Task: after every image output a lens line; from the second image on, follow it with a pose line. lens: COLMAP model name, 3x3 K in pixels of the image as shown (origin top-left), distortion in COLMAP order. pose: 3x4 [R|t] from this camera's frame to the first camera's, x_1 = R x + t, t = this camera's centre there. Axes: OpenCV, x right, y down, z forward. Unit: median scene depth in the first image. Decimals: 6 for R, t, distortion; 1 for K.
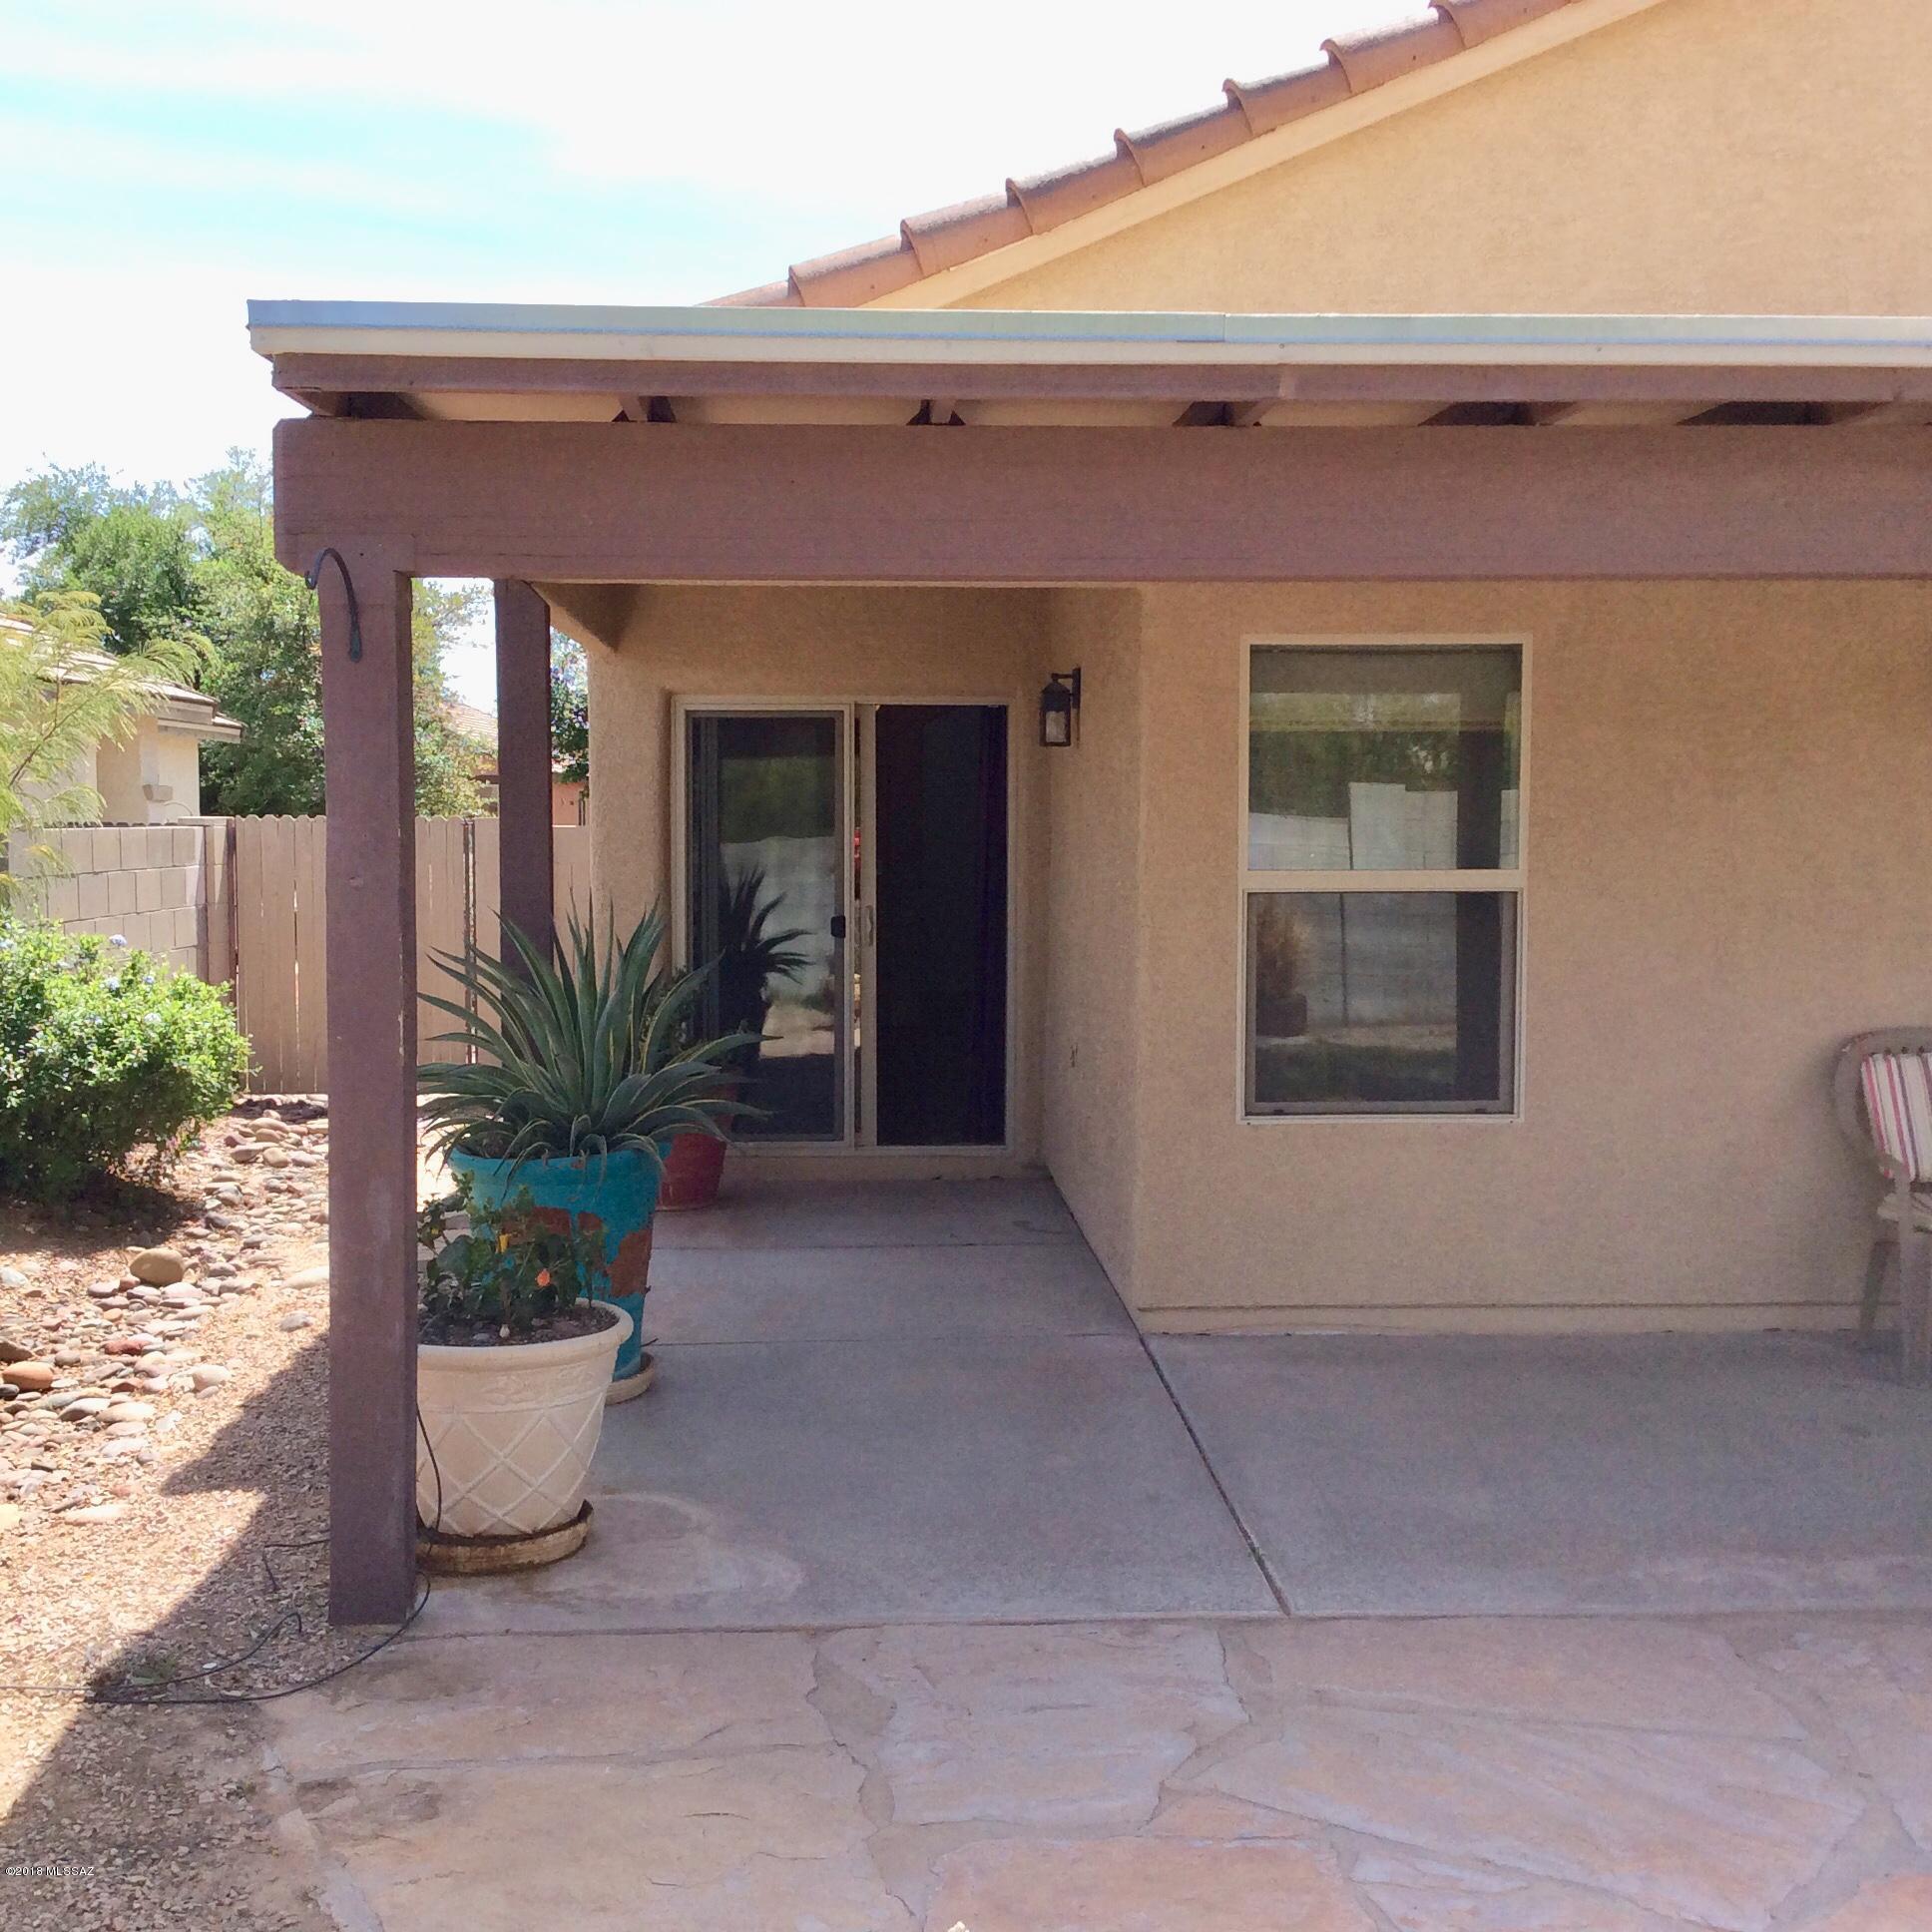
lens RADIAL K [[2350.1, 0, 960.7], [0, 2350.1, 964.0], [0, 0, 1]] dist [0.166982, -0.378478]
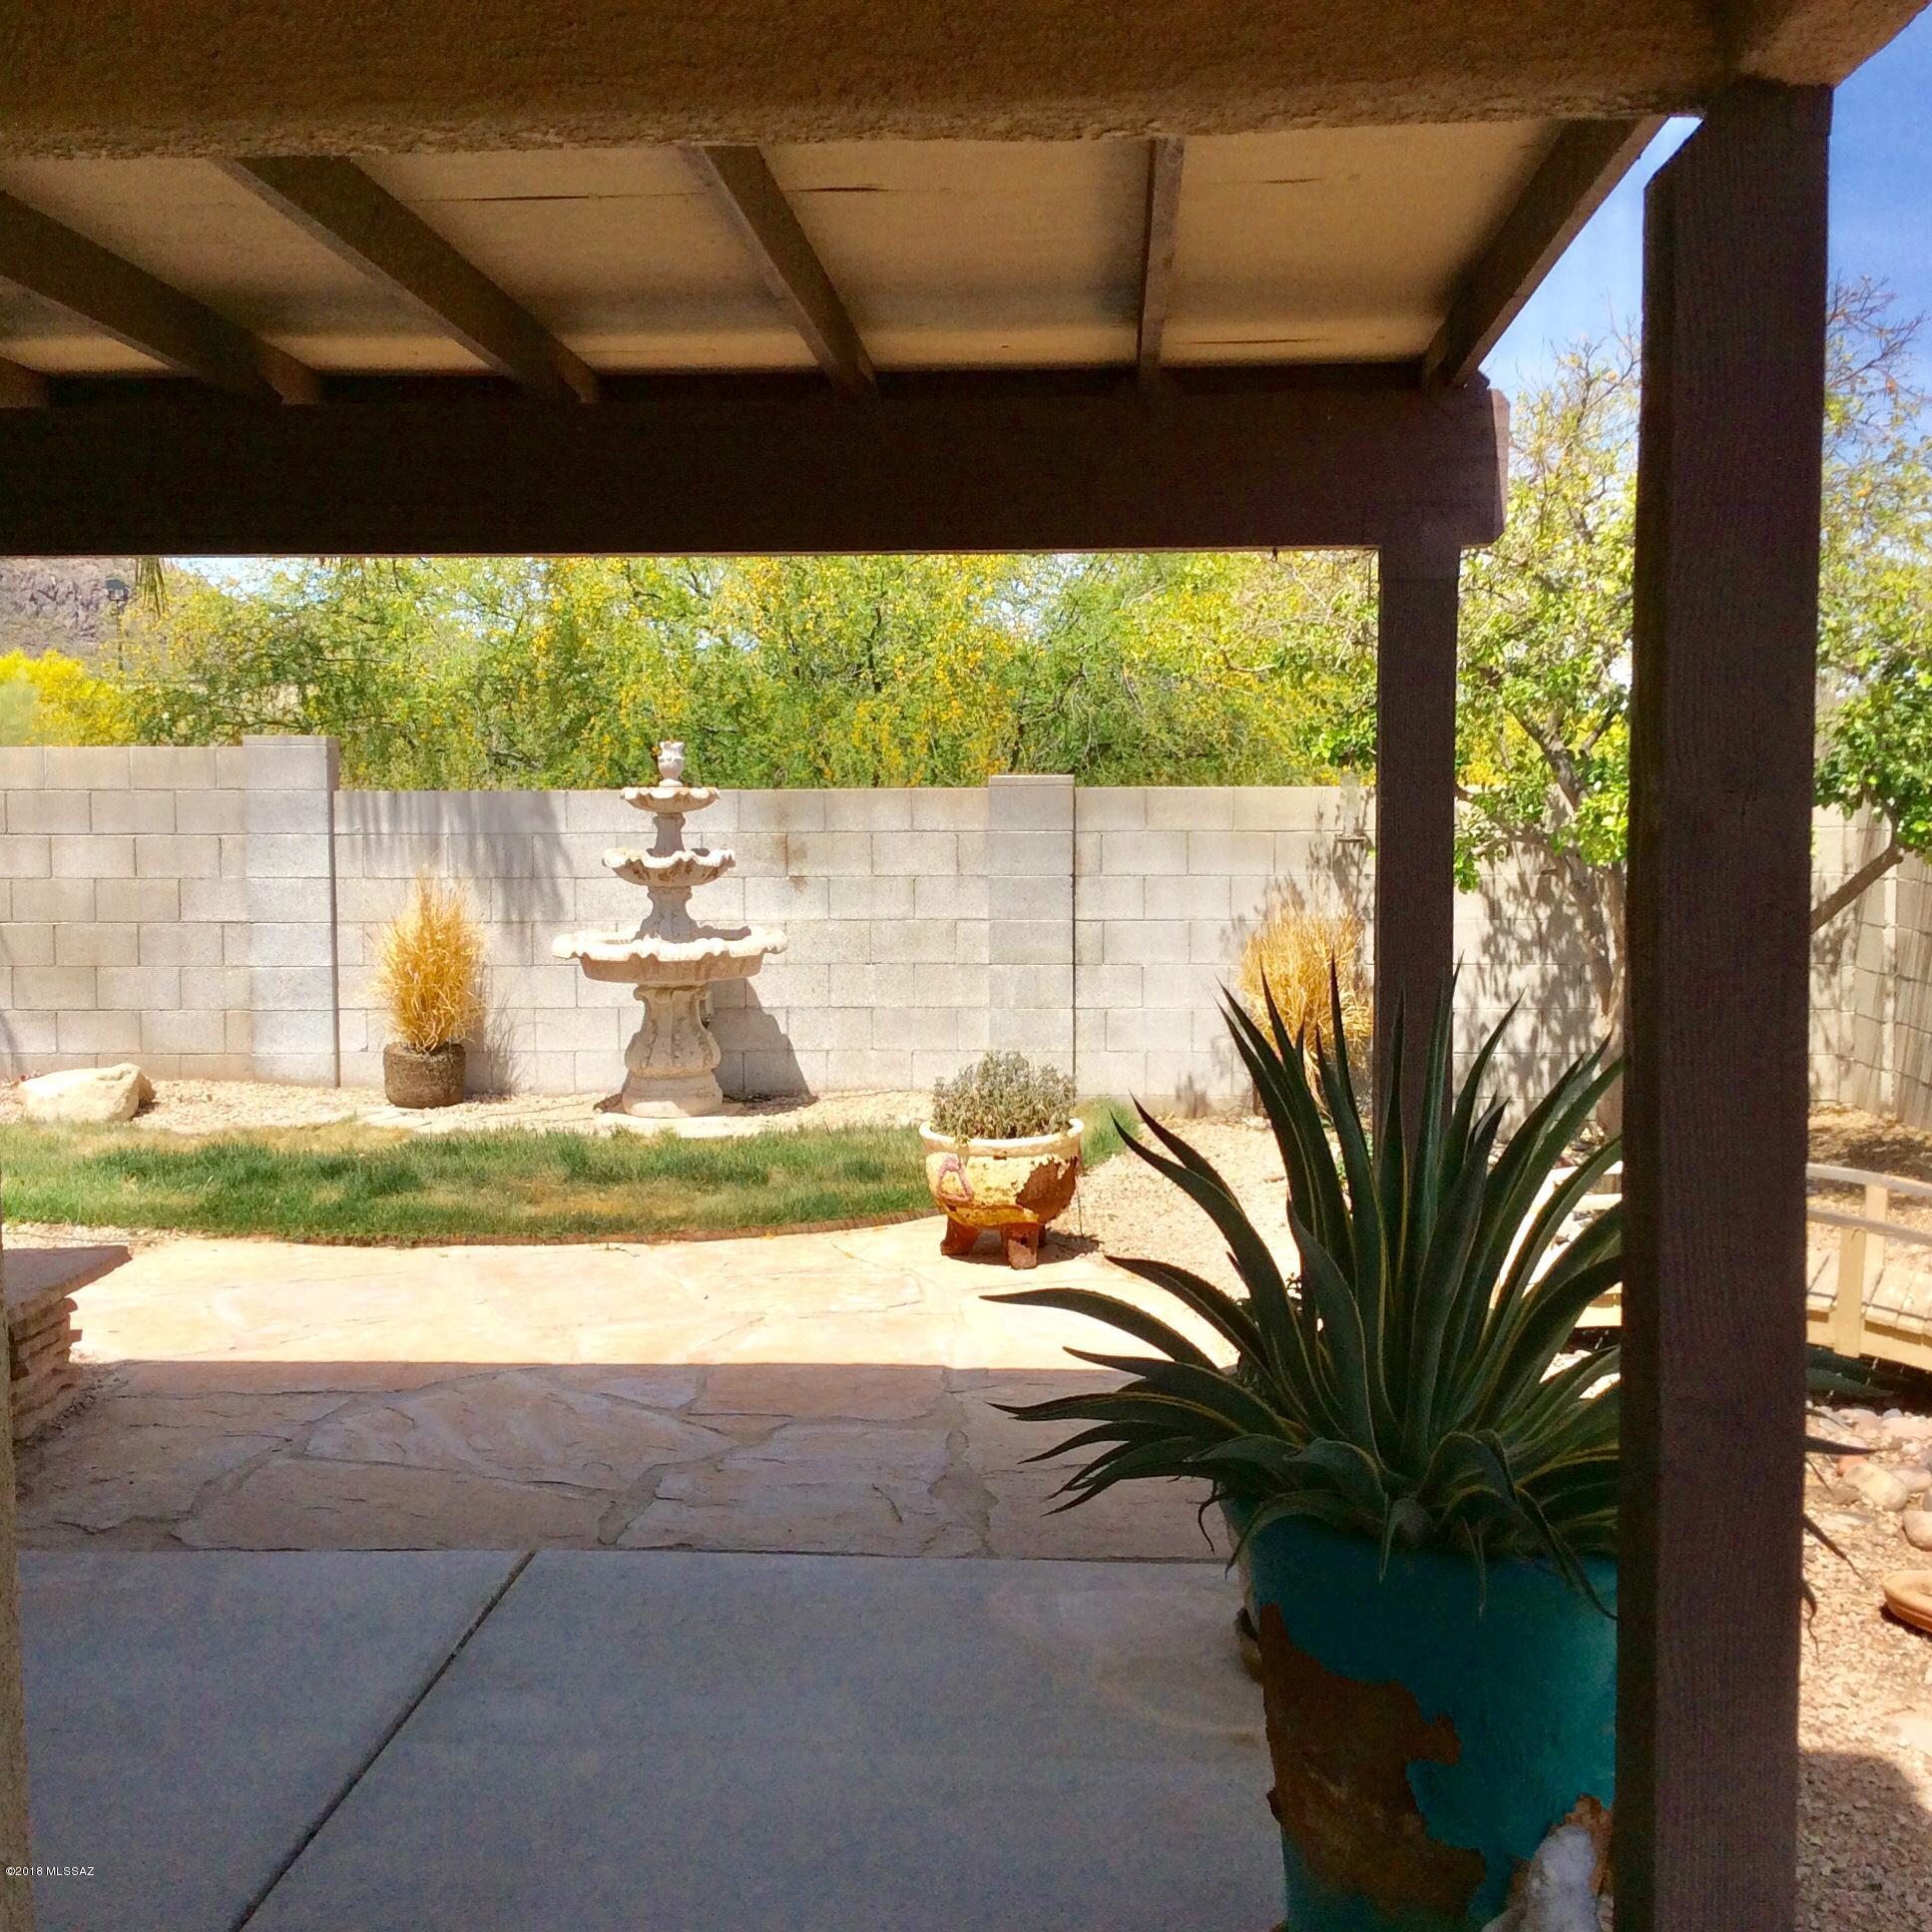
lens RADIAL K [[2350.1, 0, 960.7], [0, 2350.1, 964.0], [0, 0, 1]] dist [0.166982, -0.378478]
pose [[-0.993836, -0.005333, 0.110729, -0.080025], [0.008995, 0.991669, 0.128501, -0.056659], [-0.110492, 0.128705, -0.985508, 0.965156]]
